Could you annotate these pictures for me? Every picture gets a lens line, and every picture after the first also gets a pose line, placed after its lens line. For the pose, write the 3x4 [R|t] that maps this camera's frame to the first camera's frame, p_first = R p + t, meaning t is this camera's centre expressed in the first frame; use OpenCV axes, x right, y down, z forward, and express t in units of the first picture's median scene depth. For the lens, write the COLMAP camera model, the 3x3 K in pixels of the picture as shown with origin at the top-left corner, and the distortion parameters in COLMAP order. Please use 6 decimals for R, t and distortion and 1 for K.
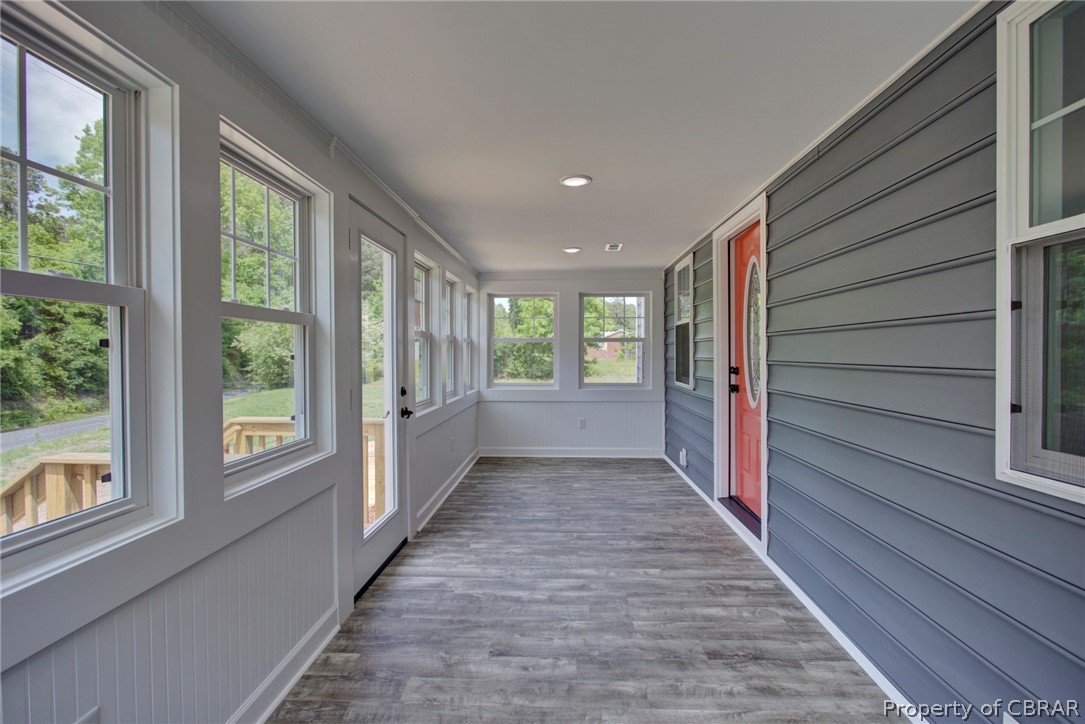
lens RADIAL K [[518.7, 0, 539.5], [0, 518.7, 360.6], [0, 0, 1]] dist [-0.012323, 0.002146]
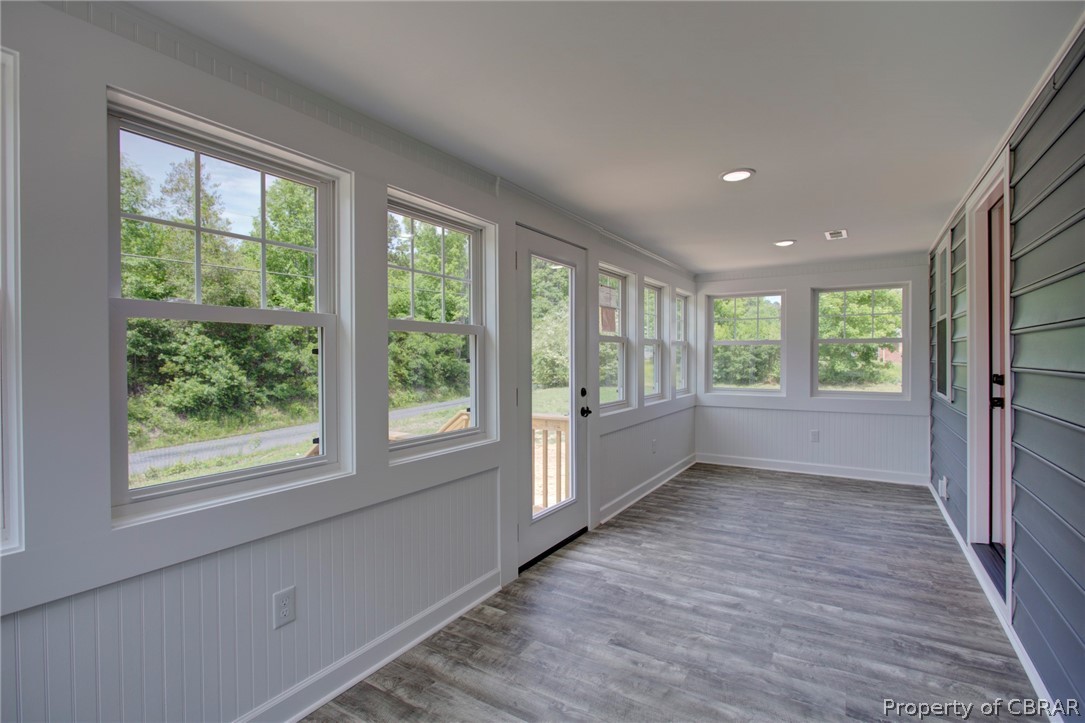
lens RADIAL K [[518.7, 0, 536.9], [0, 518.7, 360.8], [0, 0, 1]] dist [-0.012323, 0.002146]
pose [[0.868225, 0.002910, -0.496163, 0.199192], [-0.005468, 0.999978, -0.003703, -0.002235], [0.496141, 0.005928, 0.868222, 0.001263]]
